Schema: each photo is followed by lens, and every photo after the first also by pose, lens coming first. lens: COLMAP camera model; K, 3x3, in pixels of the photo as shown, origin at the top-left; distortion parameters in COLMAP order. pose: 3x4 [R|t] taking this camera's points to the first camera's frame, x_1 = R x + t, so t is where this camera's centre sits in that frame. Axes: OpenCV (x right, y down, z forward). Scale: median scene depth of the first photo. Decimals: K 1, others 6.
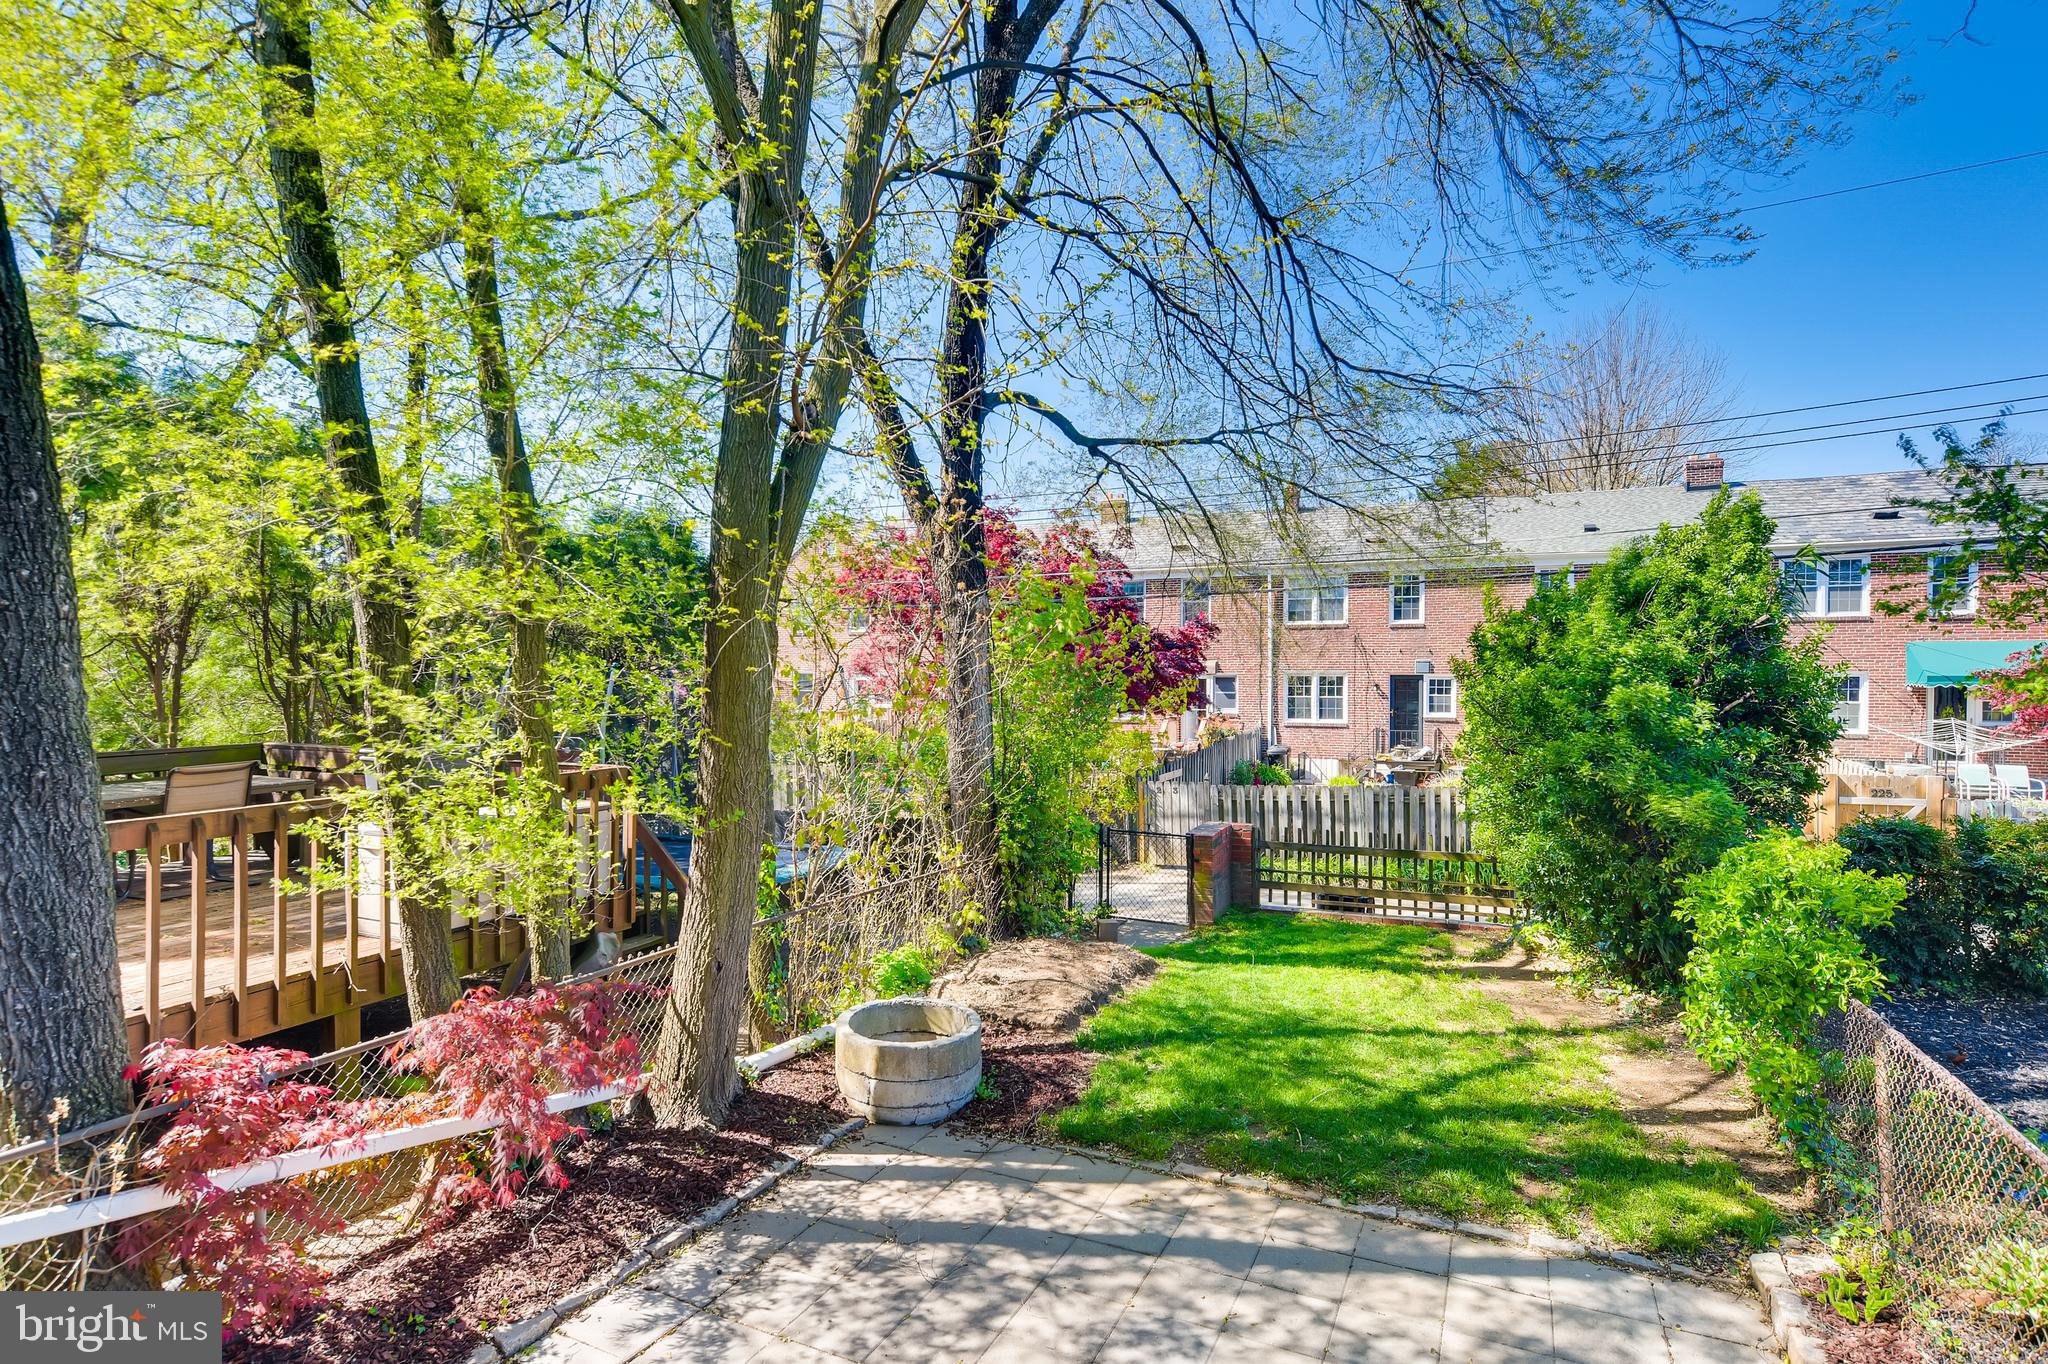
lens RADIAL K [[1027.2, 0, 1026.4], [0, 1027.2, 680.8], [0, 0, 1]] dist [-0.005938, 0.002446]
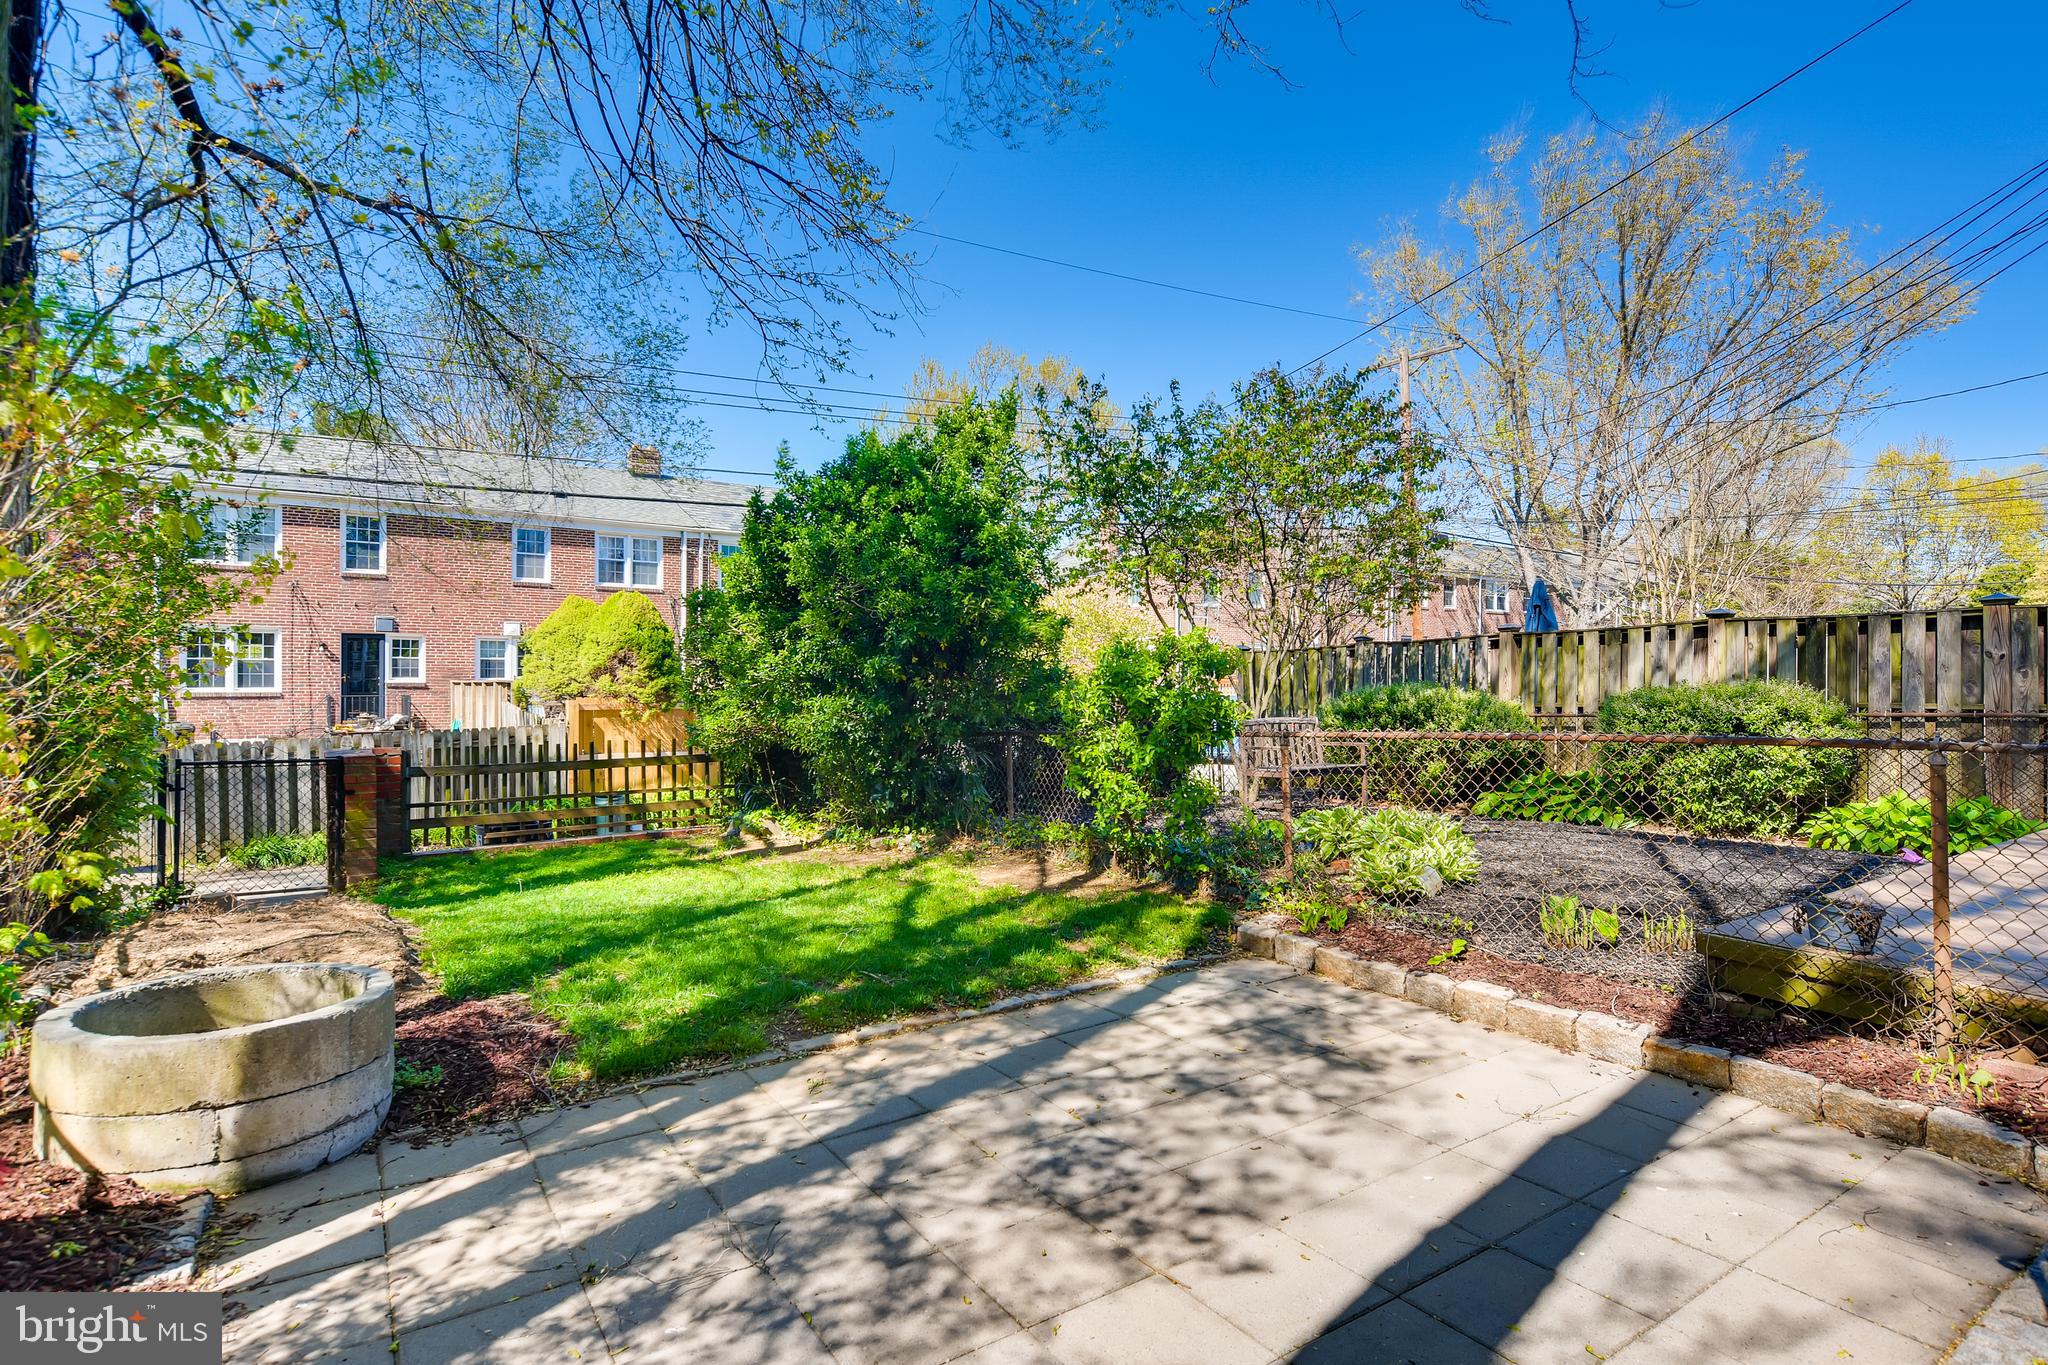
lens RADIAL K [[1027.2, 0, 1023.4], [0, 1027.2, 684.4], [0, 0, 1]] dist [-0.005938, 0.002446]
pose [[0.511818, -0.000917, 0.859093, -0.398787], [0.004852, 0.999987, -0.001823, 0.199972], [-0.859080, 0.005101, 0.511815, 0.447465]]
